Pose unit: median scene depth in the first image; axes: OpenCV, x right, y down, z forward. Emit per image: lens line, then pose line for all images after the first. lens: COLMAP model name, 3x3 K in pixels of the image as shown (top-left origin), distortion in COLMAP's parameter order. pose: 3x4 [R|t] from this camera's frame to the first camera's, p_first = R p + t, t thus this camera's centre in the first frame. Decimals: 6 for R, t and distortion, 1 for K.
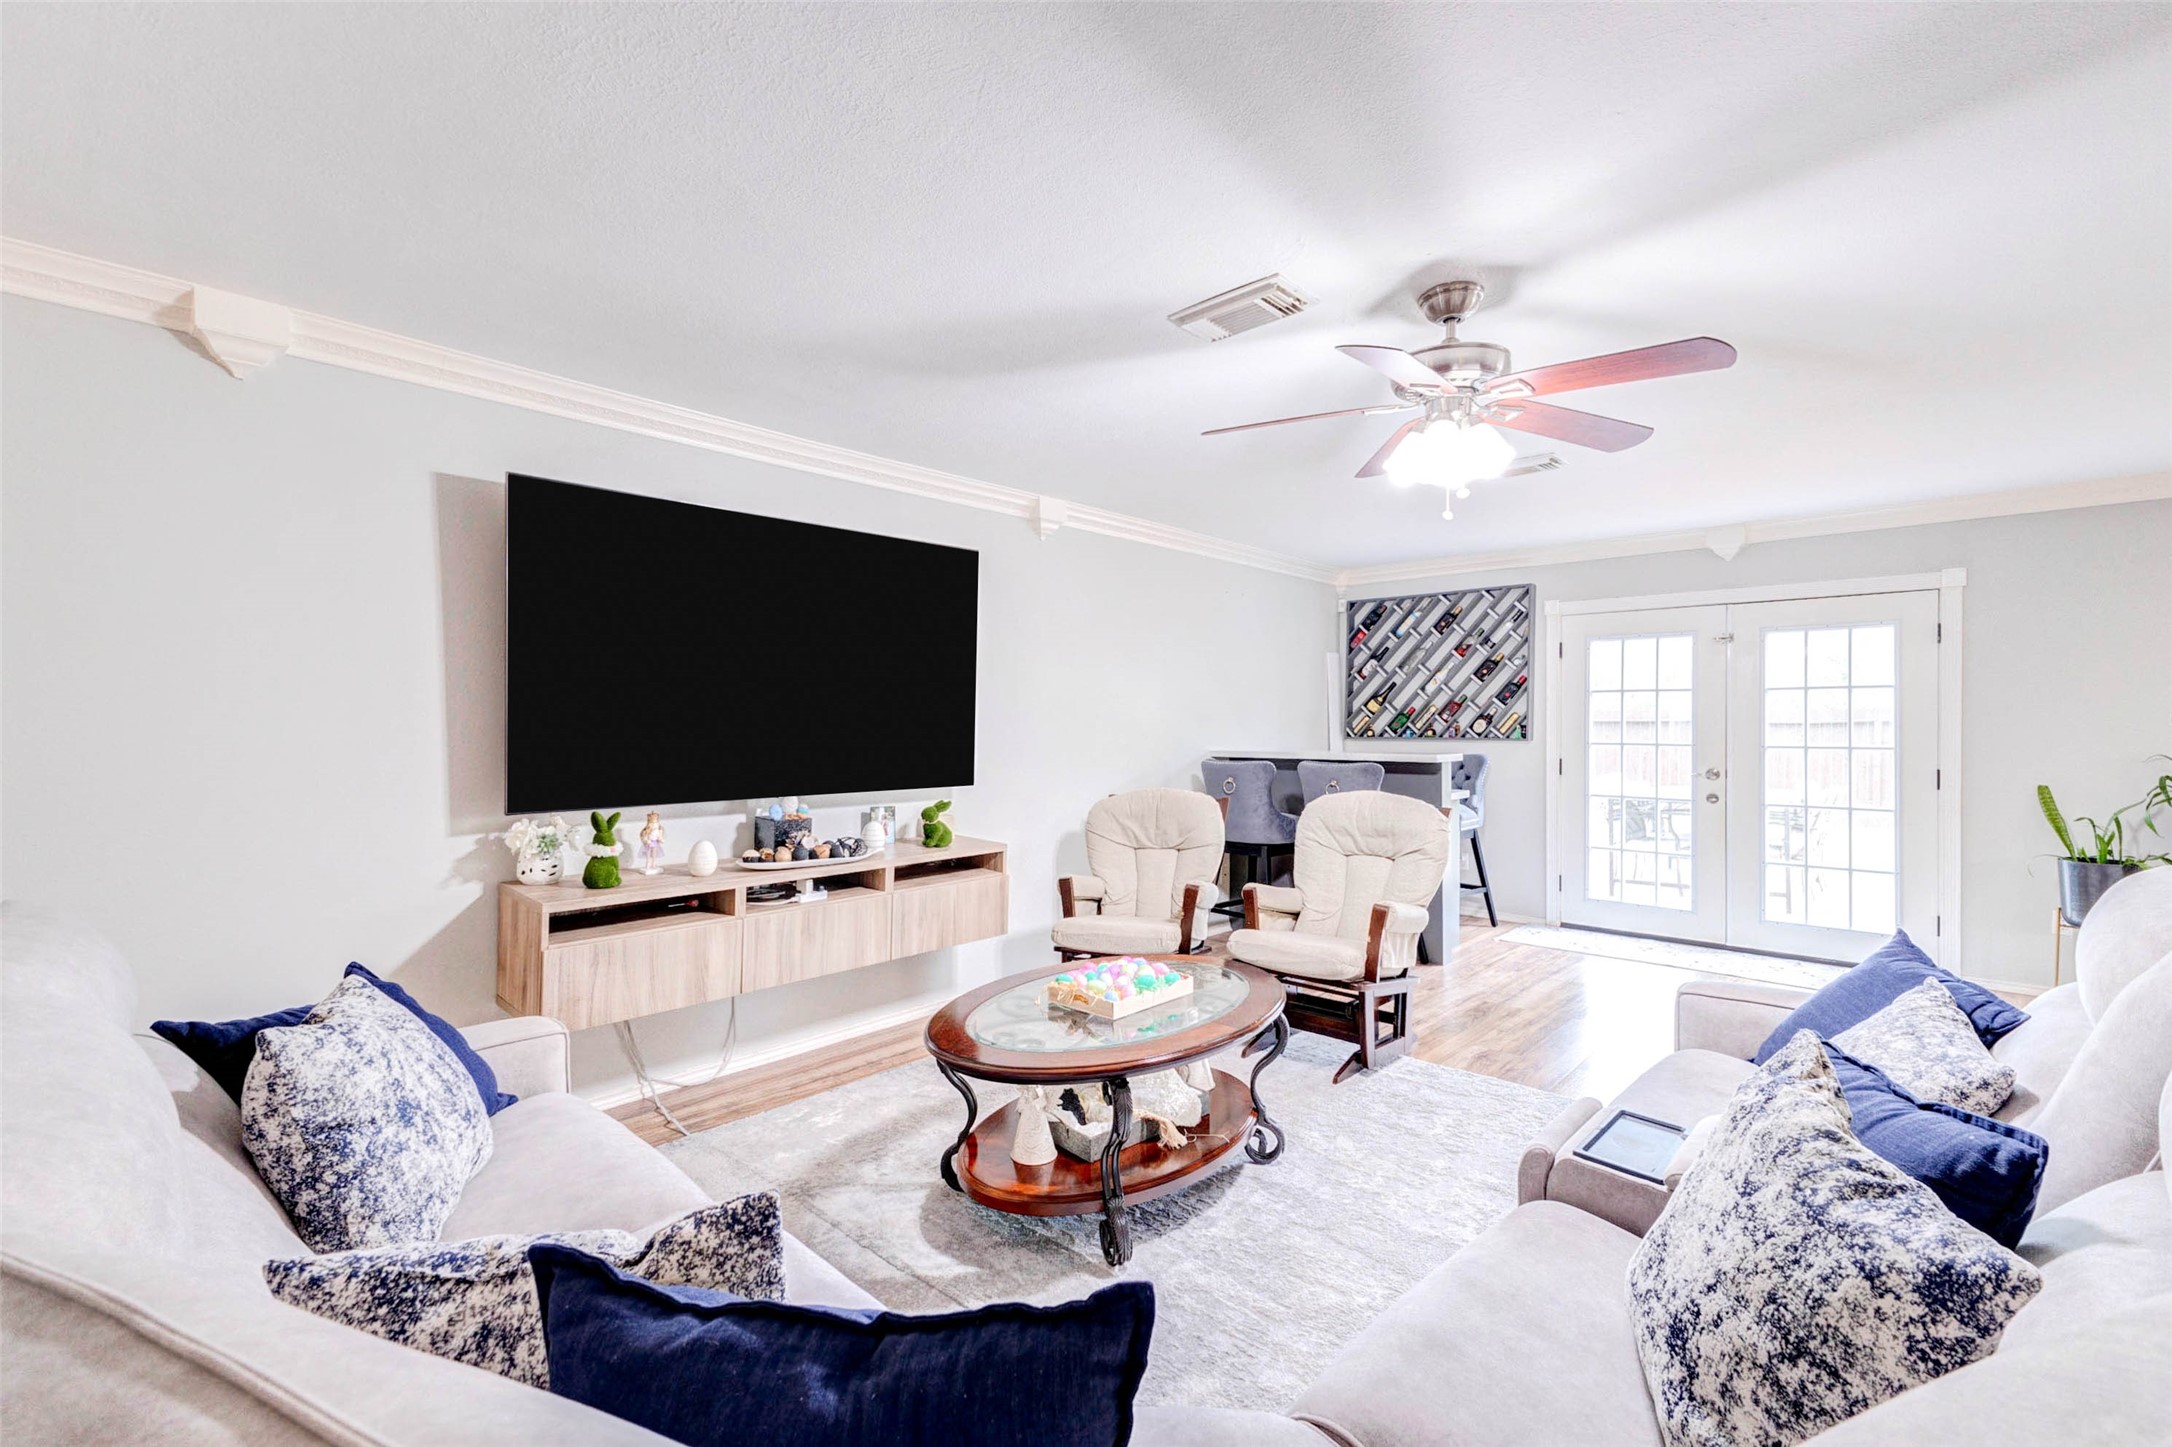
lens RADIAL K [[944.6, 0, 1112.1], [0, 944.6, 721.2], [0, 0, 1]] dist [0.015256, -0.001811]
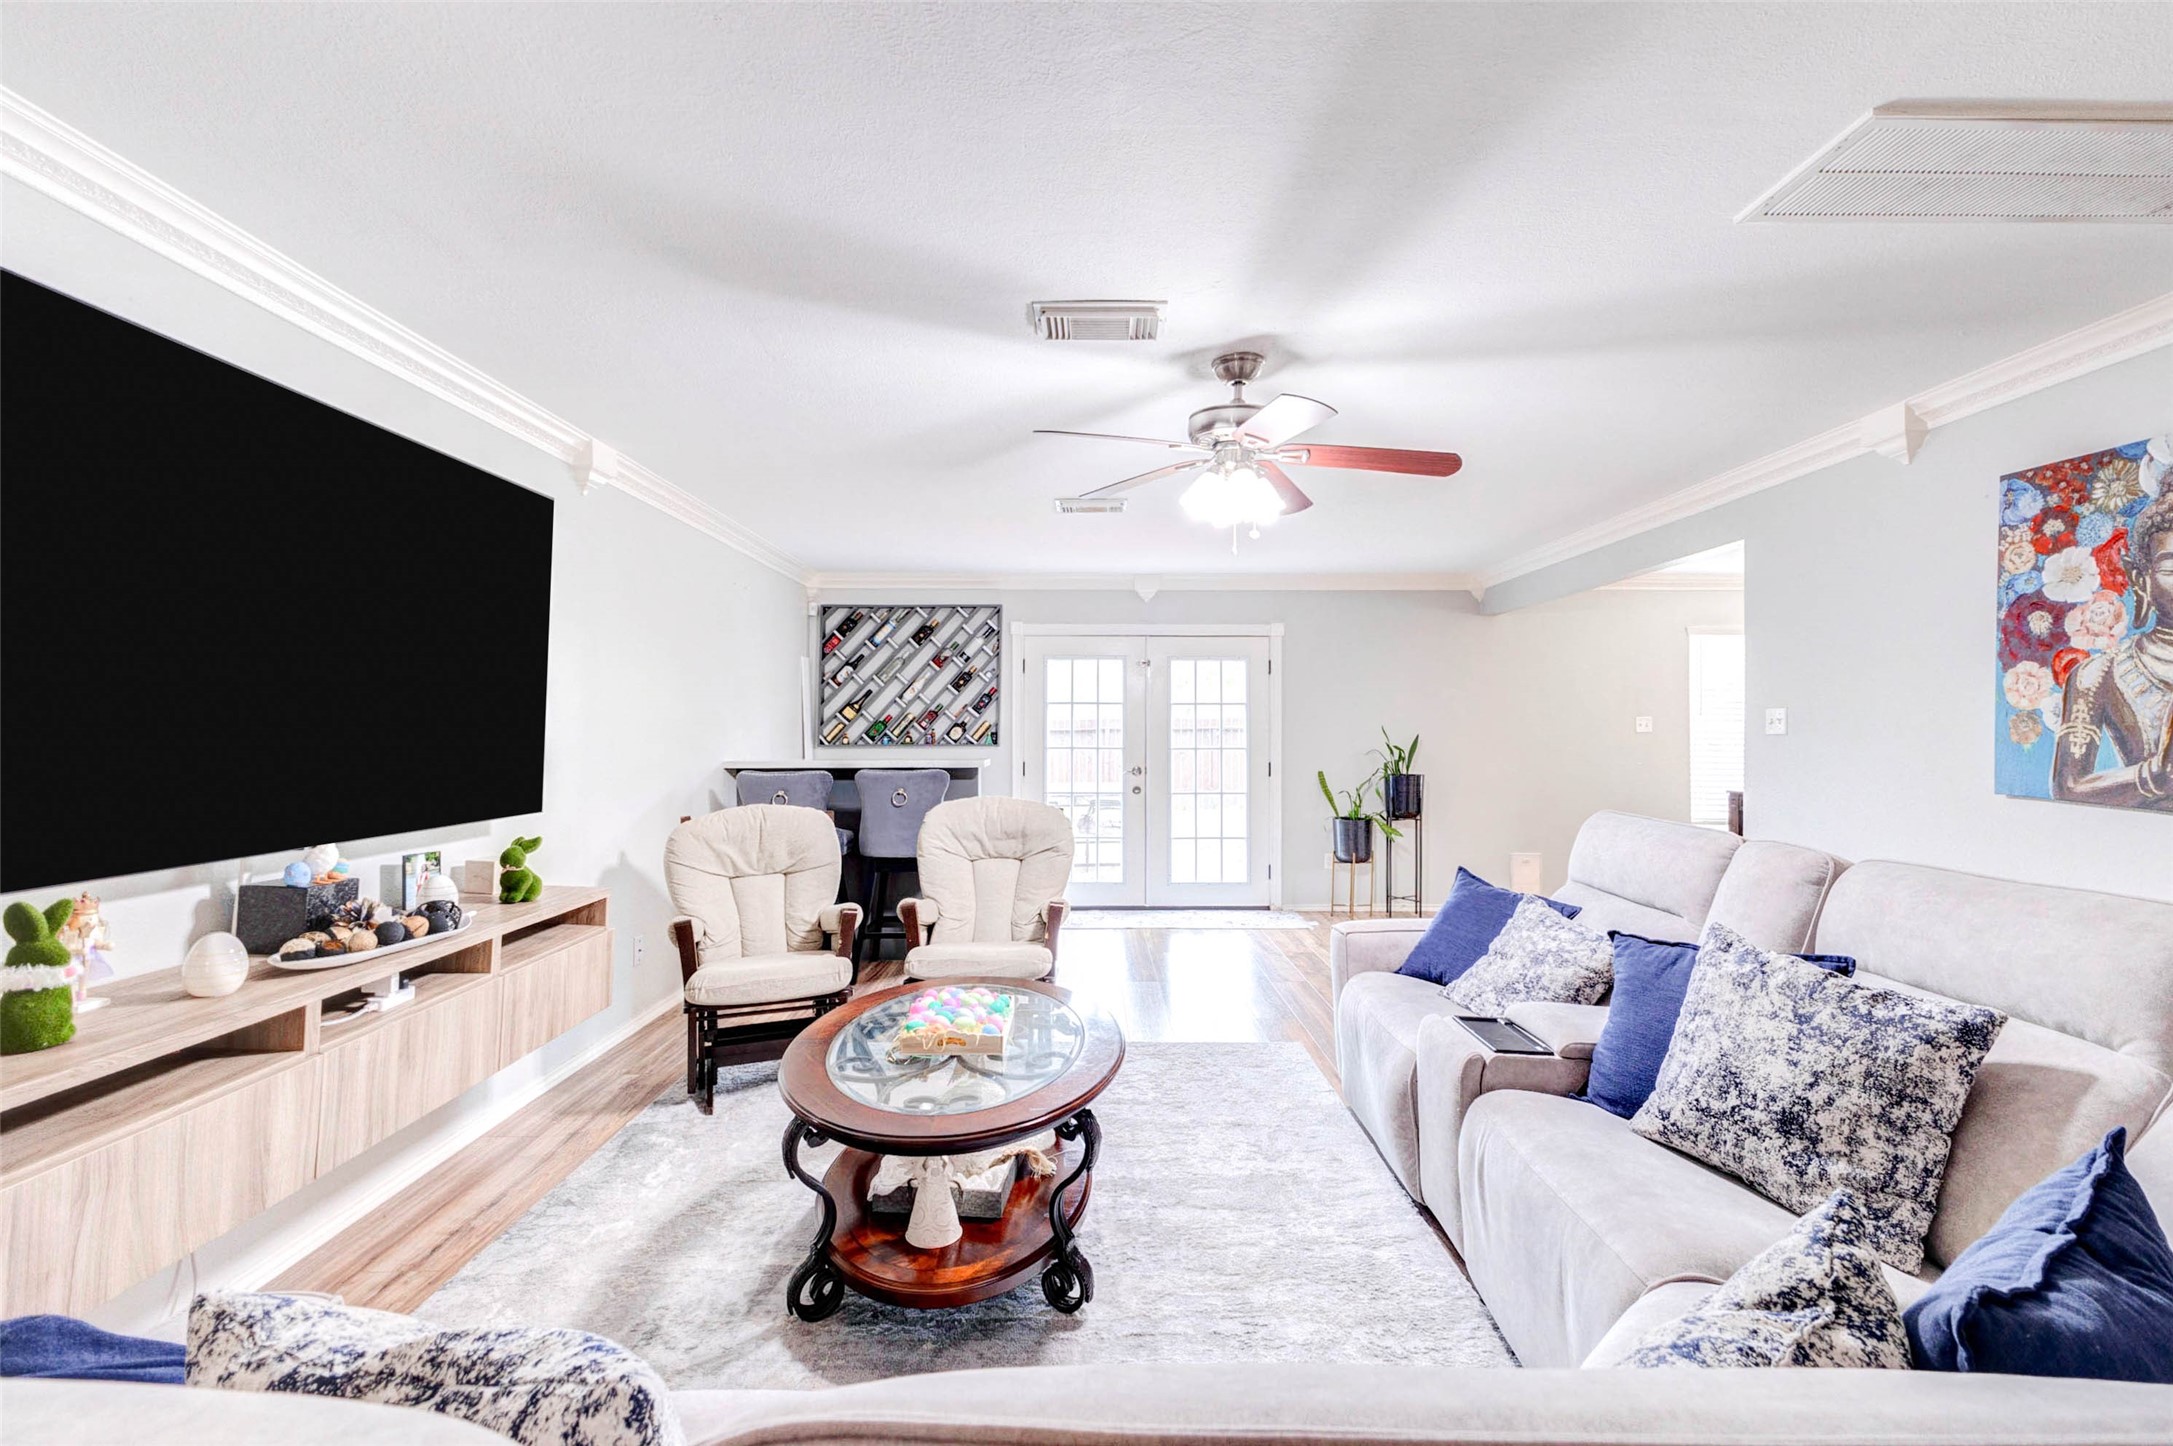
lens RADIAL K [[945.0, 0, 1095.0], [0, 945.0, 722.3], [0, 0, 1]] dist [0.015256, -0.001811]
pose [[0.732942, 0.005719, 0.680267, -0.333390], [-0.001174, 0.999974, -0.007143, 0.000796], [-0.680290, 0.004437, 0.732929, 0.161308]]
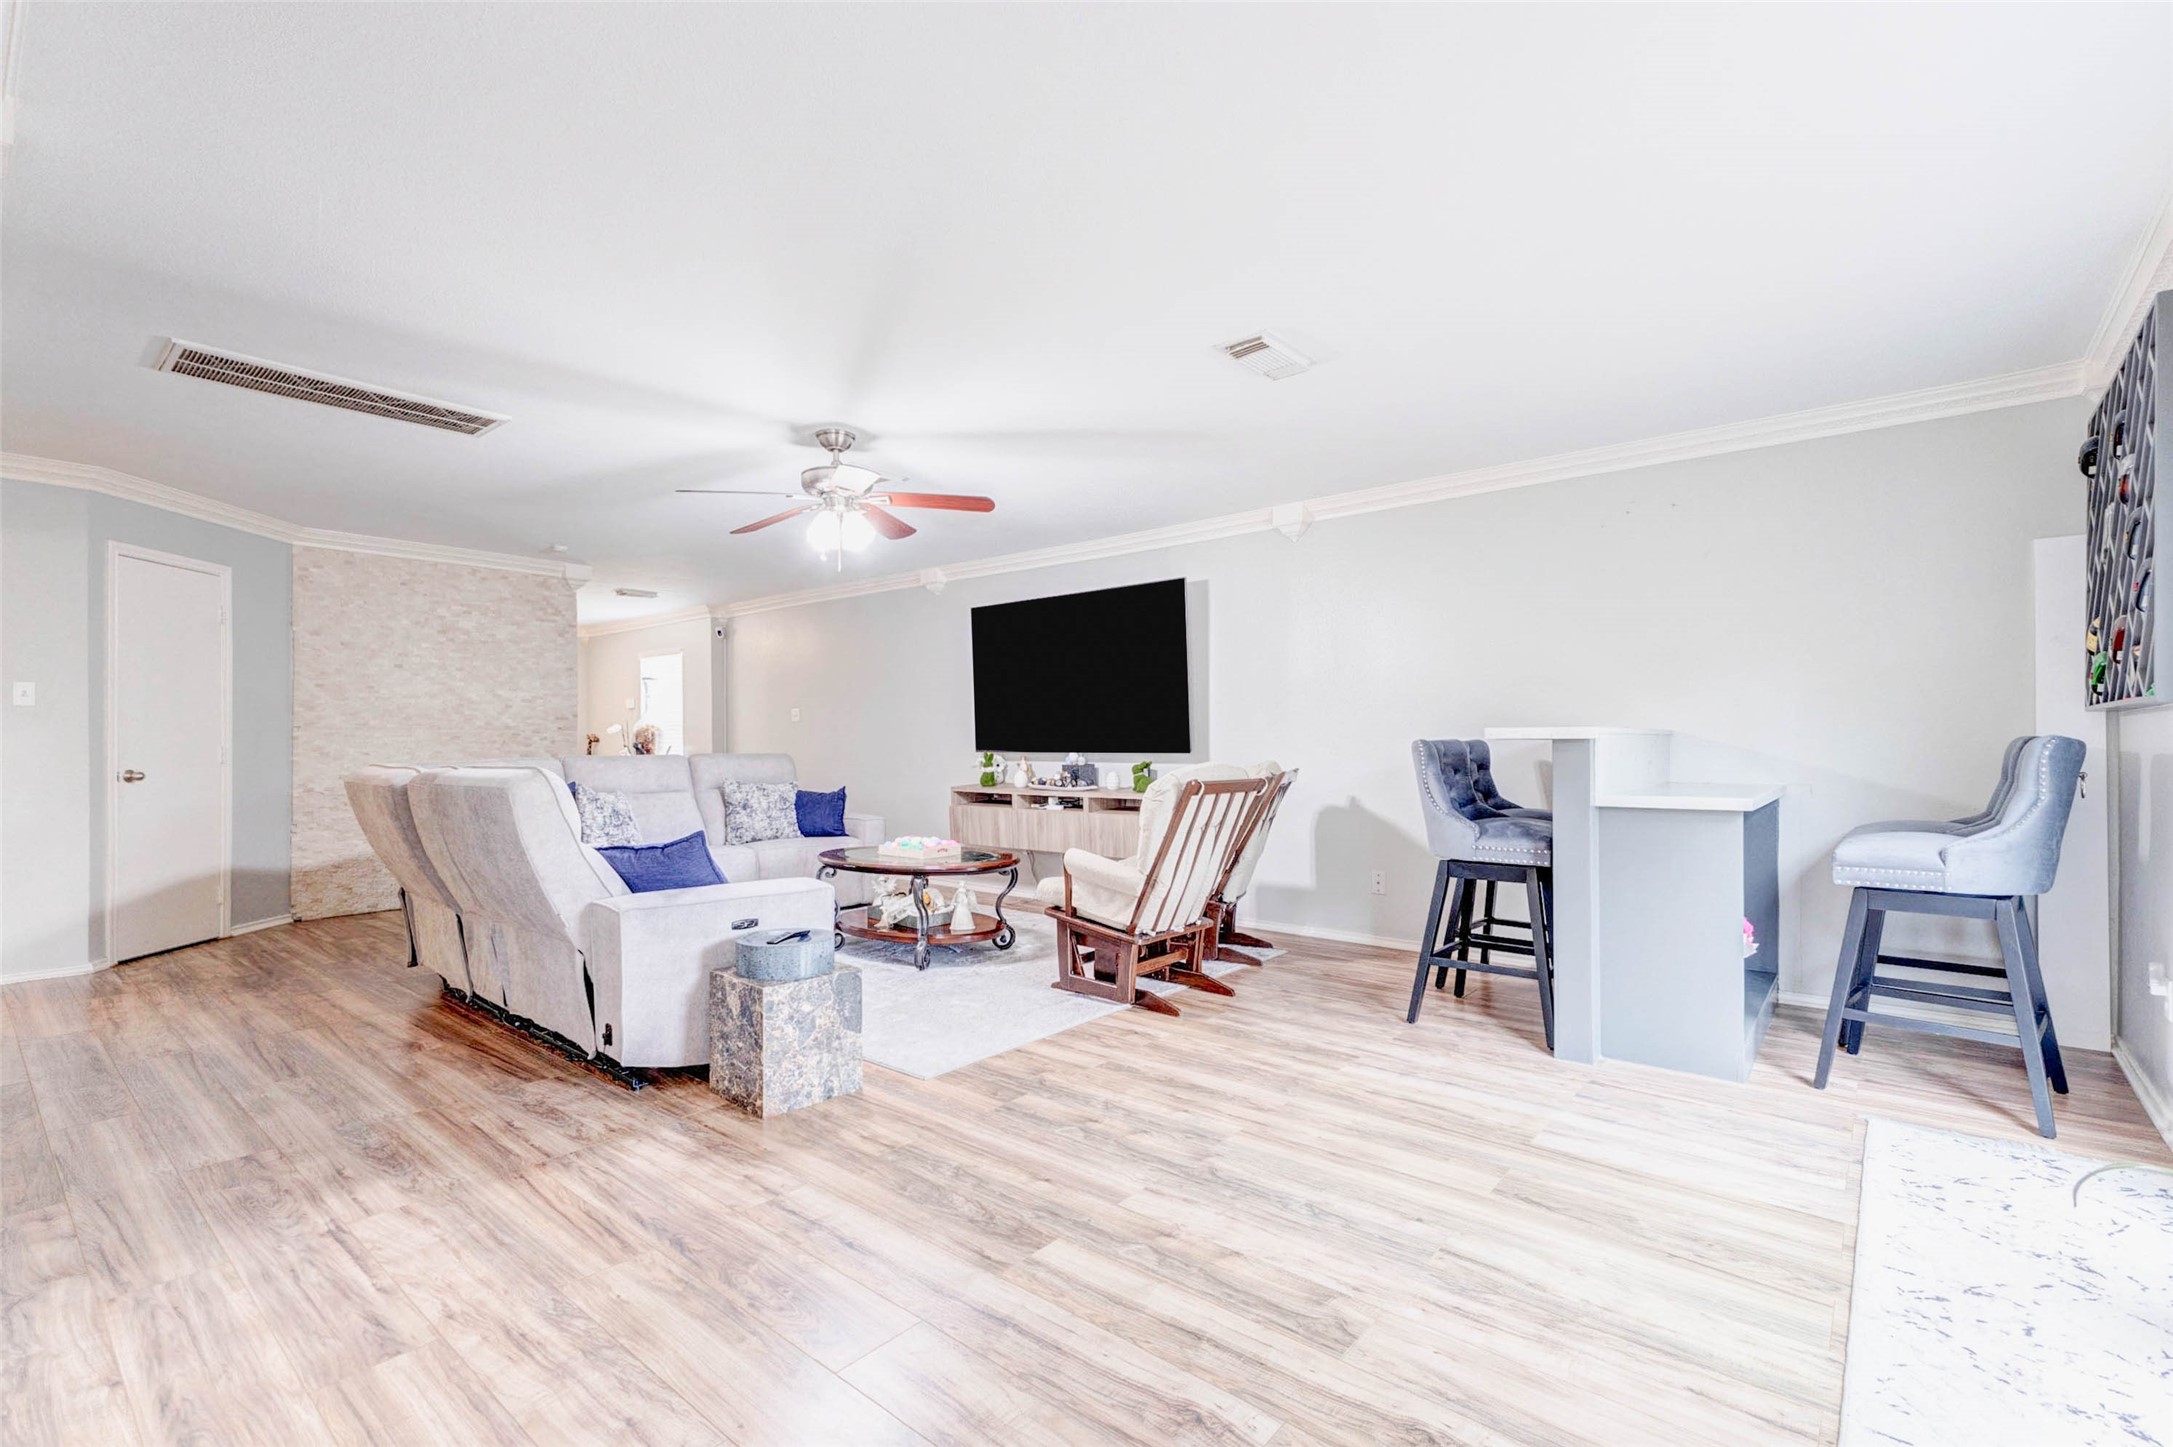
lens RADIAL K [[945.0, 0, 1084.5], [0, 945.0, 734.2], [0, 0, 1]] dist [0.015256, -0.001811]
pose [[0.056589, -0.003554, -0.998391, 1.174975], [0.006583, 0.999973, -0.003187, 0.043875], [0.998376, -0.006392, 0.056611, 0.773903]]
